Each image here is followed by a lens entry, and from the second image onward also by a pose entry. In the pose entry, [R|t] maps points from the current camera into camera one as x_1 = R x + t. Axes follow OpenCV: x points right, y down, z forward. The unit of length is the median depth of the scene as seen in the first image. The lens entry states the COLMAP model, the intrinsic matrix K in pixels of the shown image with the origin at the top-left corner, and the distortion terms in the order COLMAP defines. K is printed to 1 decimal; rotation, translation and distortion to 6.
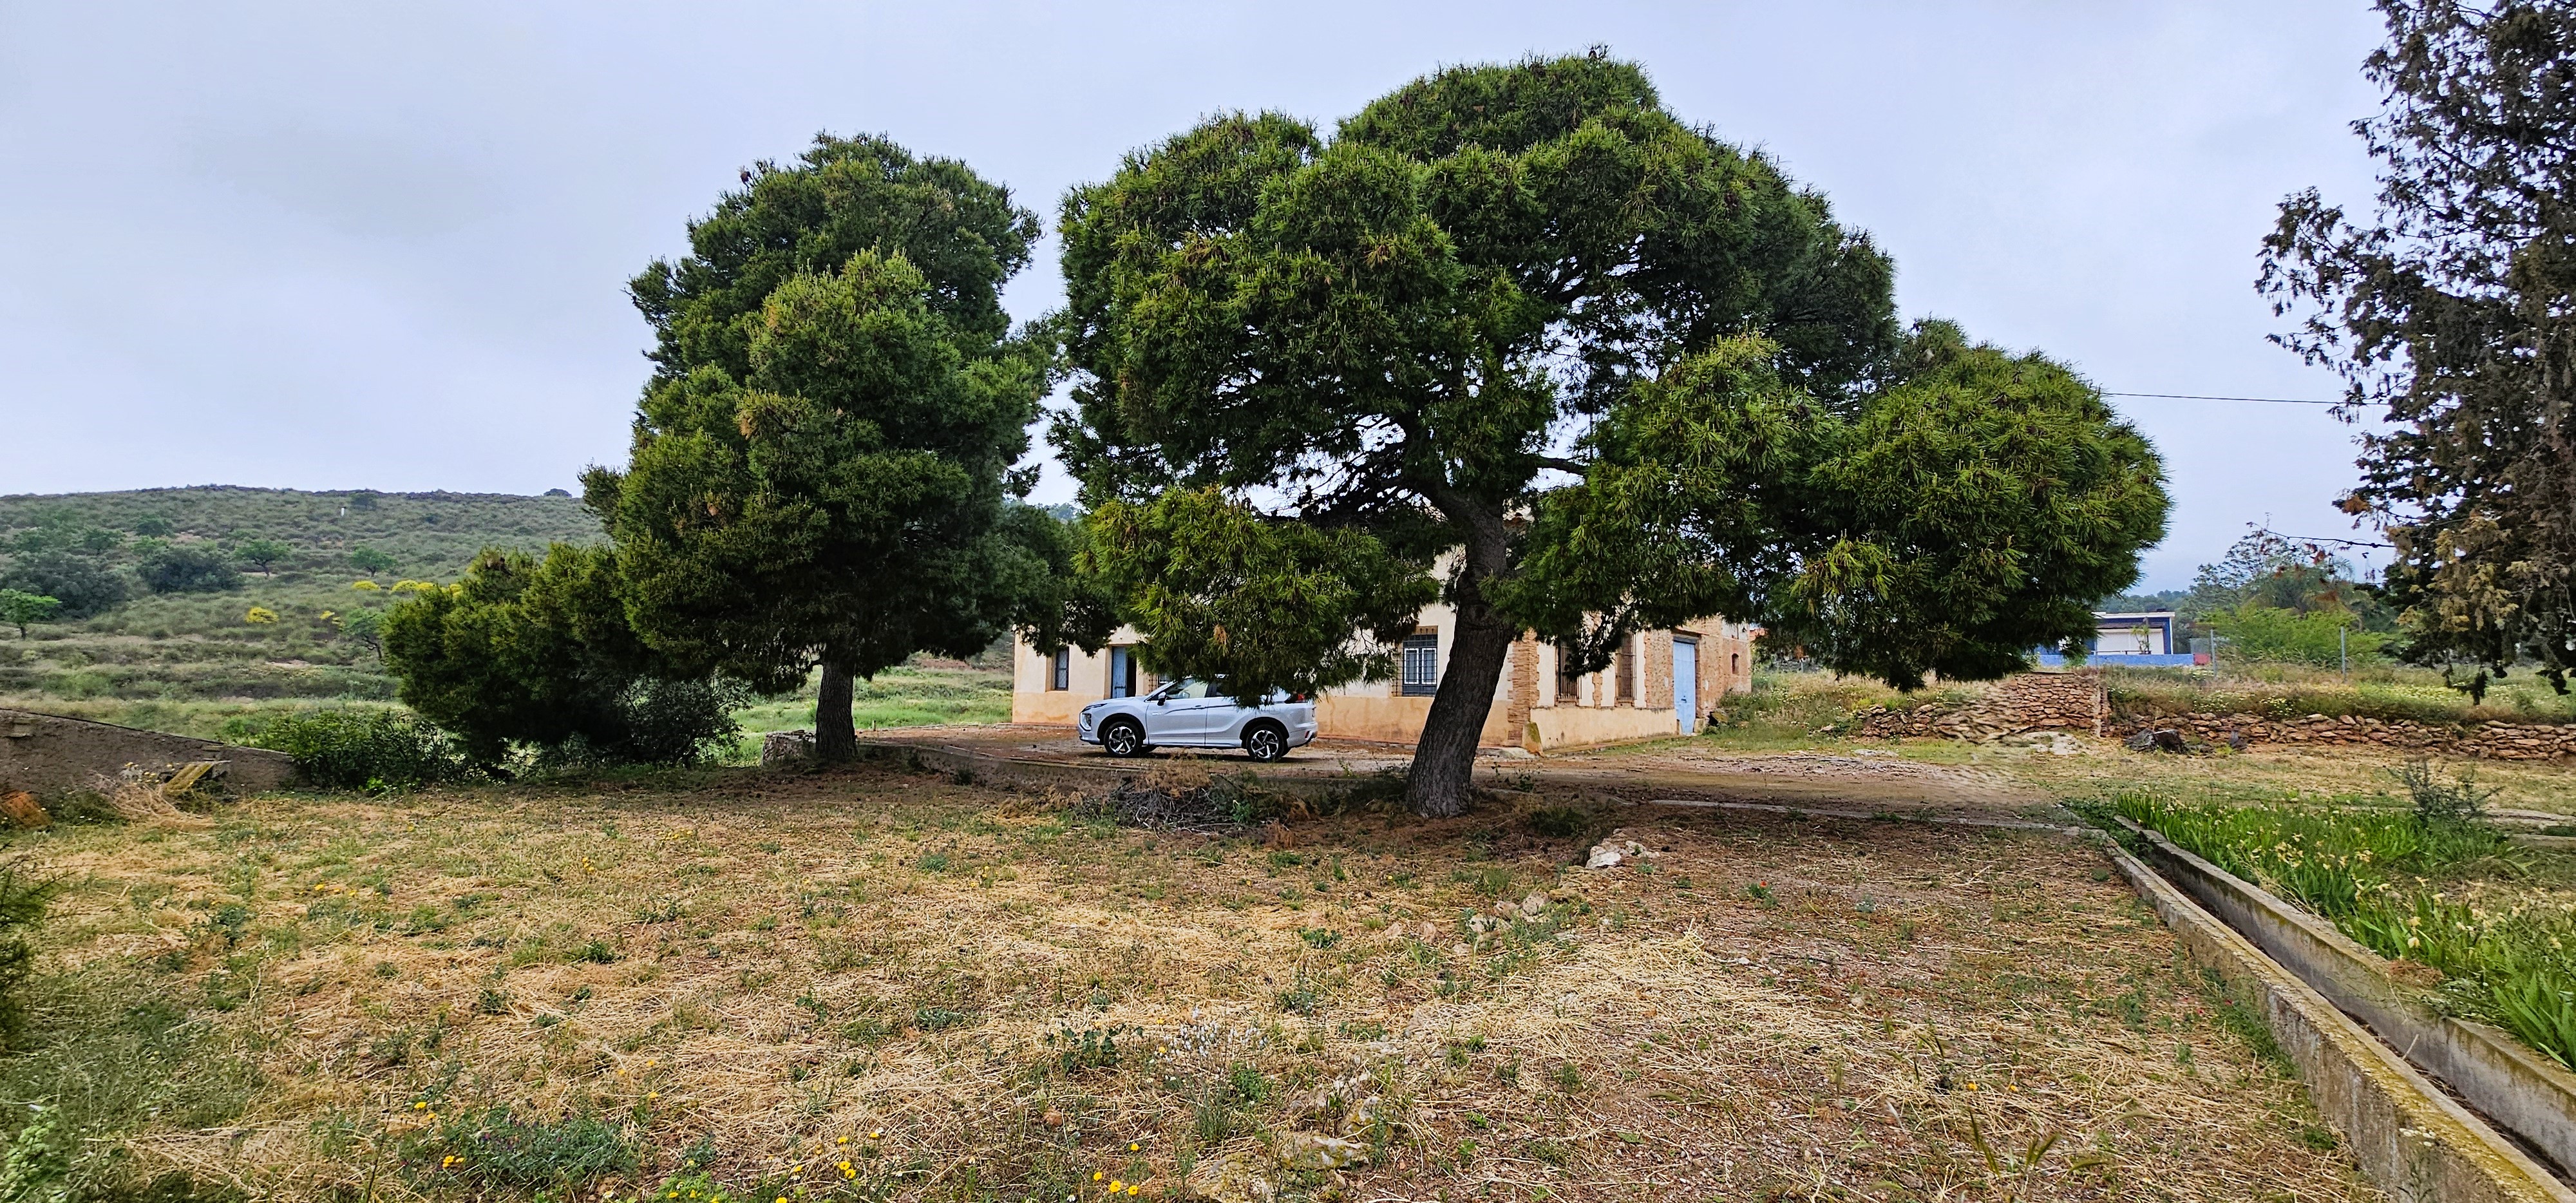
lens RADIAL K [[1045.8, 0, 1286.3], [0, 1045.8, 598.5], [0, 0, 1]] dist [-0.004542, 0.001336]
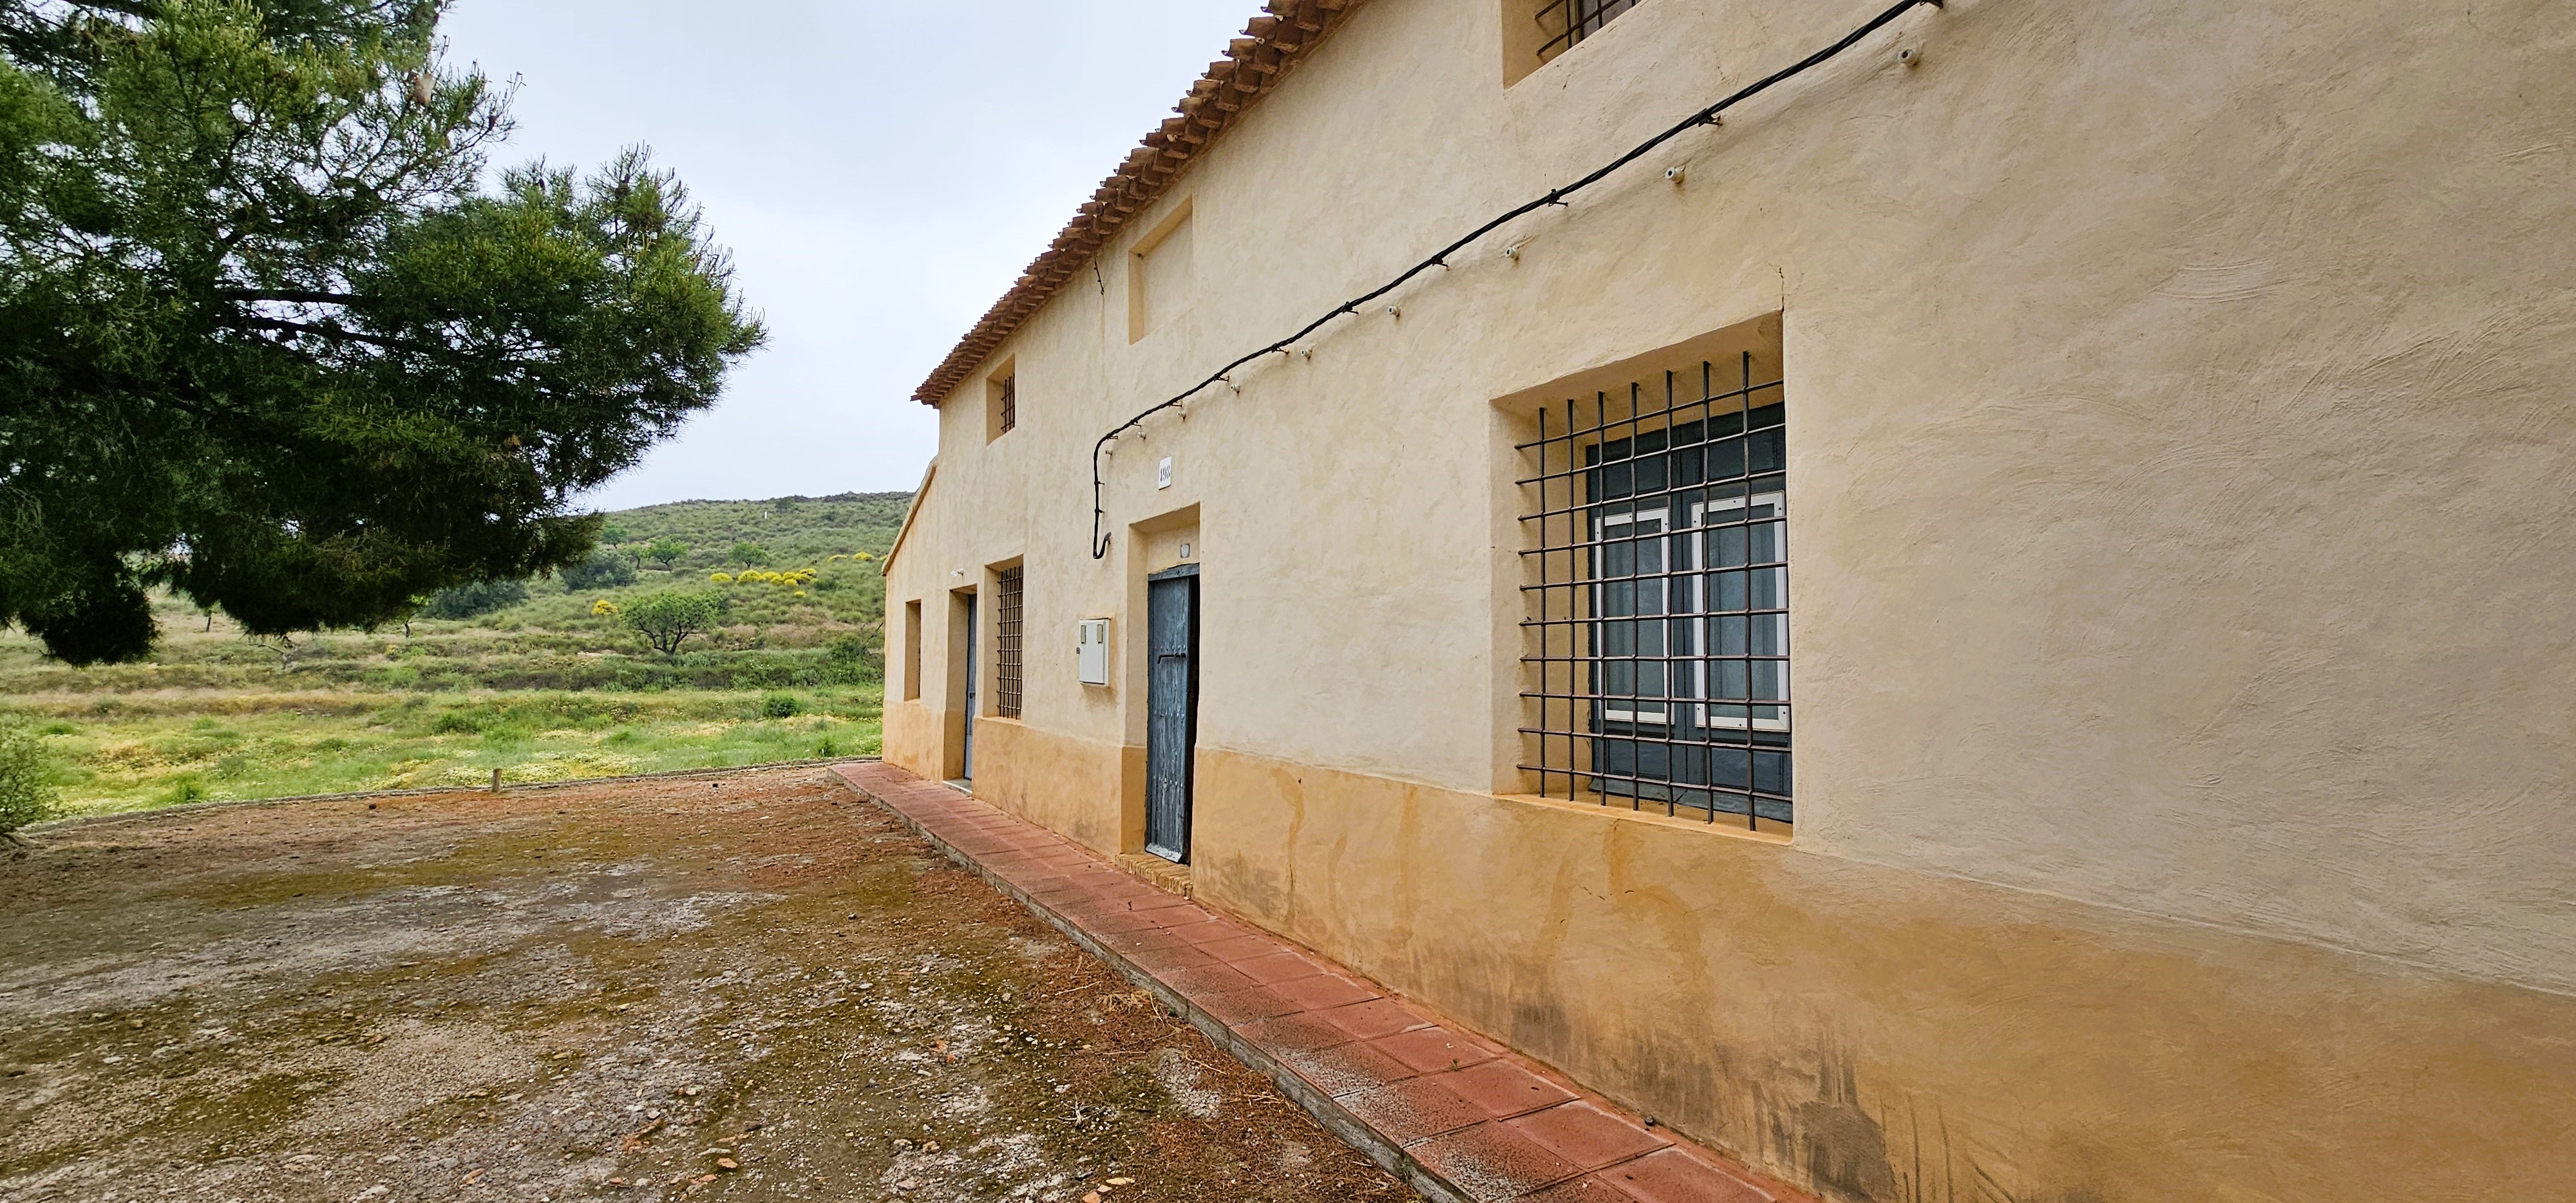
lens RADIAL K [[1045.8, 0, 1287.0], [0, 1045.8, 606.5], [0, 0, 1]] dist [-0.004542, 0.001336]
pose [[0.928700, -0.031805, -0.369464, 0.047381], [0.044269, 0.998699, 0.025304, 0.020544], [0.368179, -0.039855, 0.928900, 0.299268]]
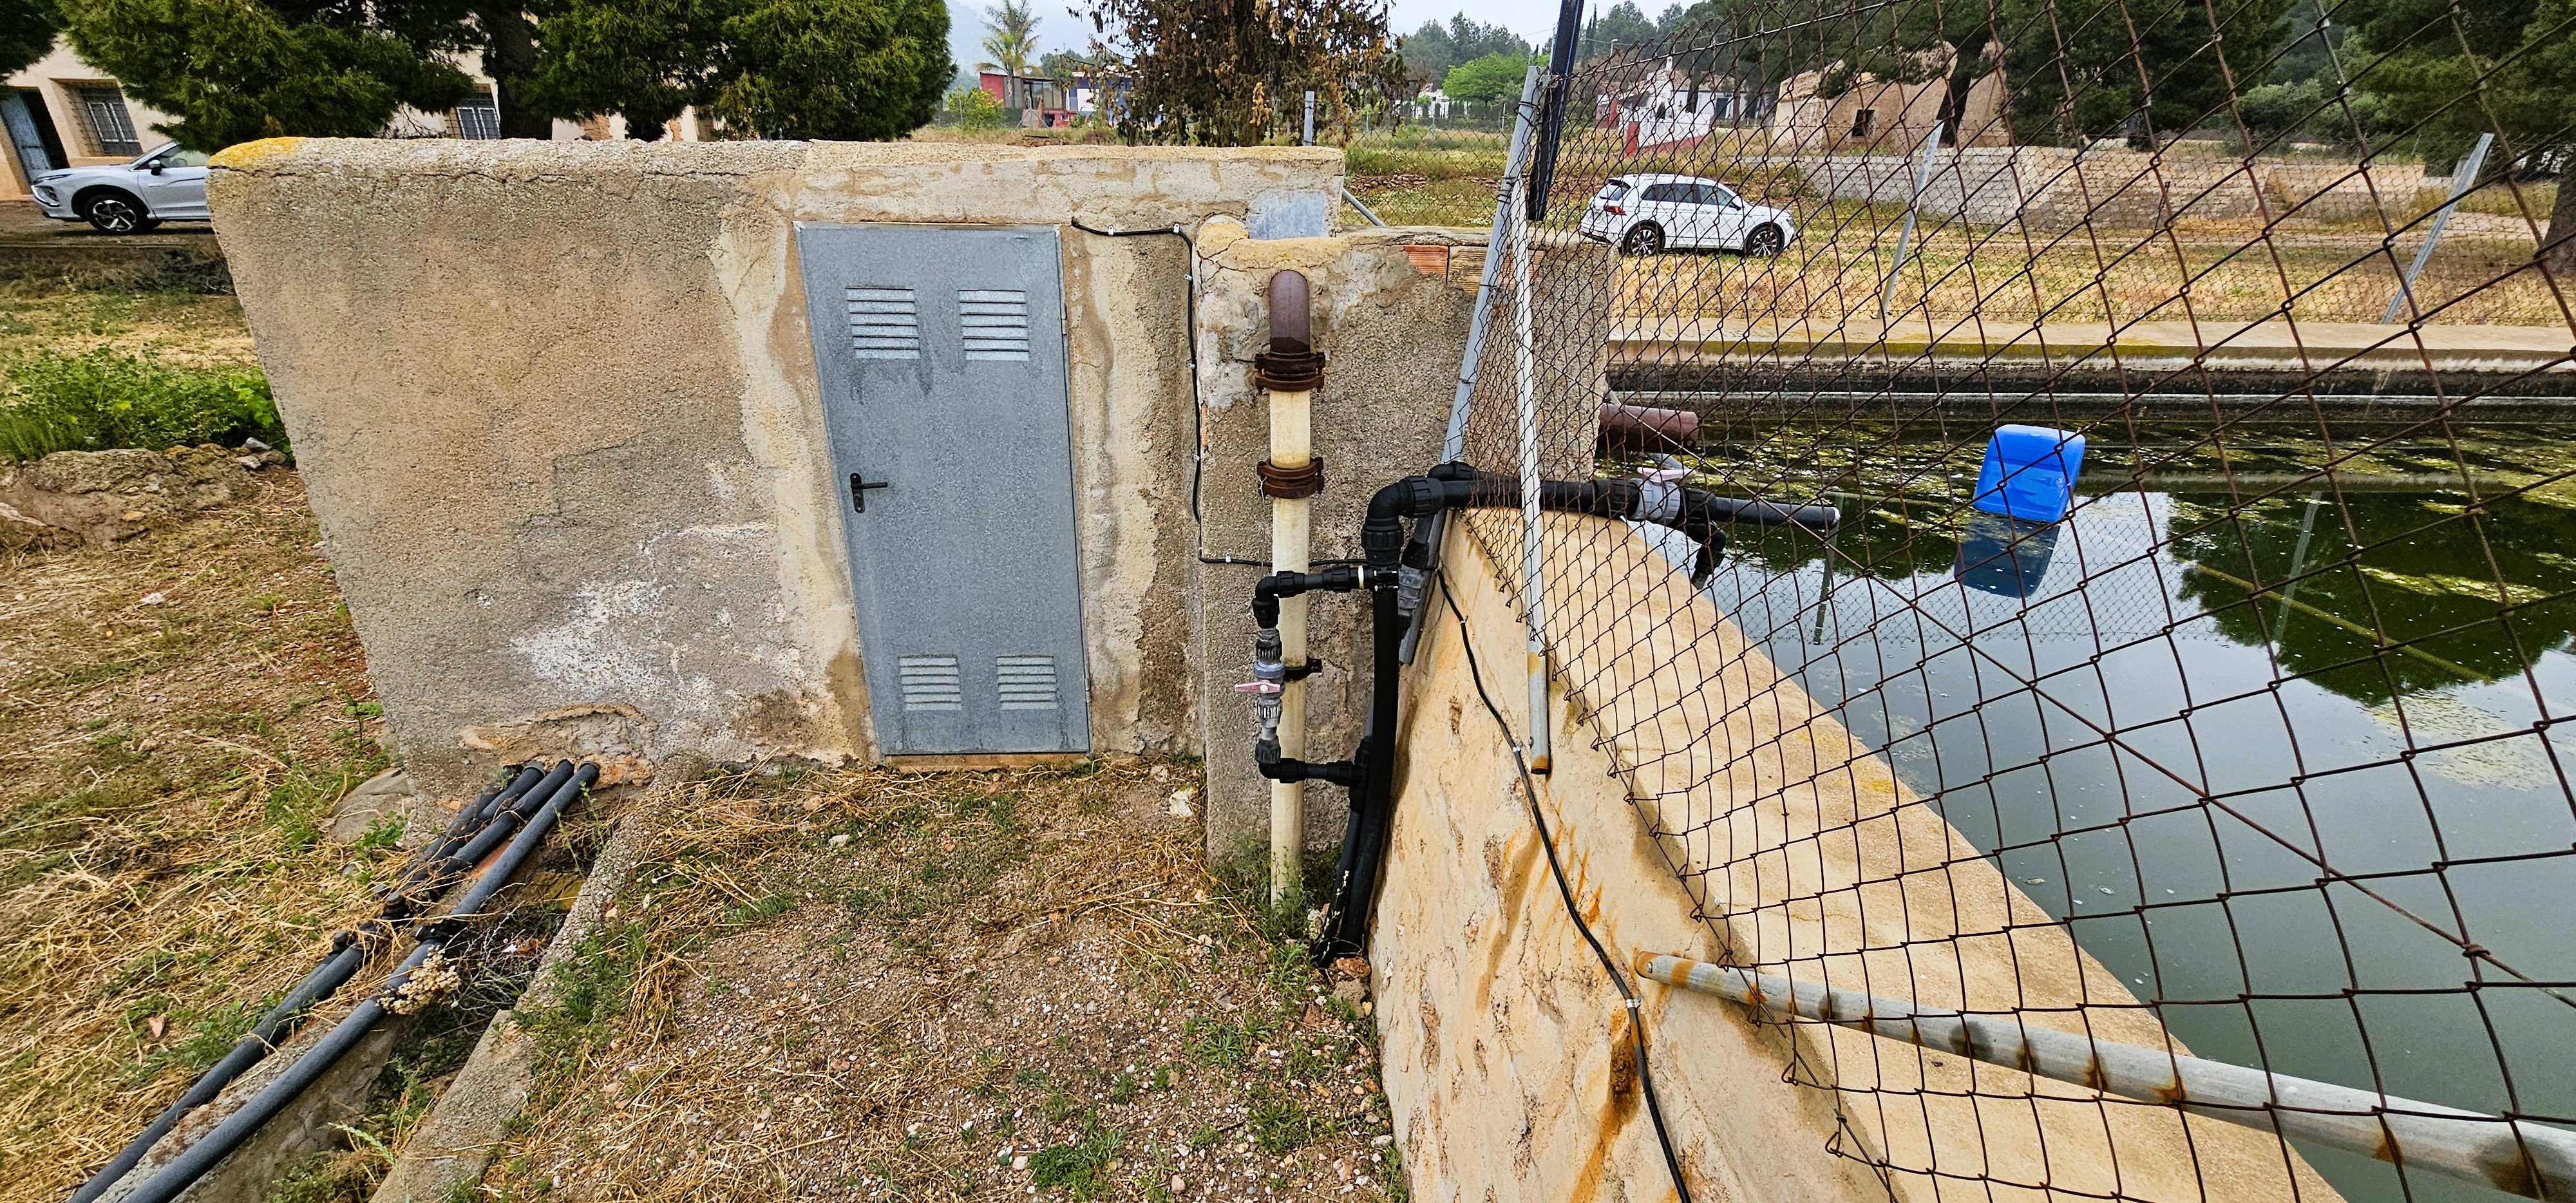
lens RADIAL K [[1045.8, 0, 1278.7], [0, 1045.8, 600.4], [0, 0, 1]] dist [-0.004542, 0.001336]
pose [[0.748813, -0.264474, 0.607728, -0.030495], [-0.063372, 0.884164, 0.462858, -0.050452], [-0.659745, -0.385107, 0.645313, -0.370416]]
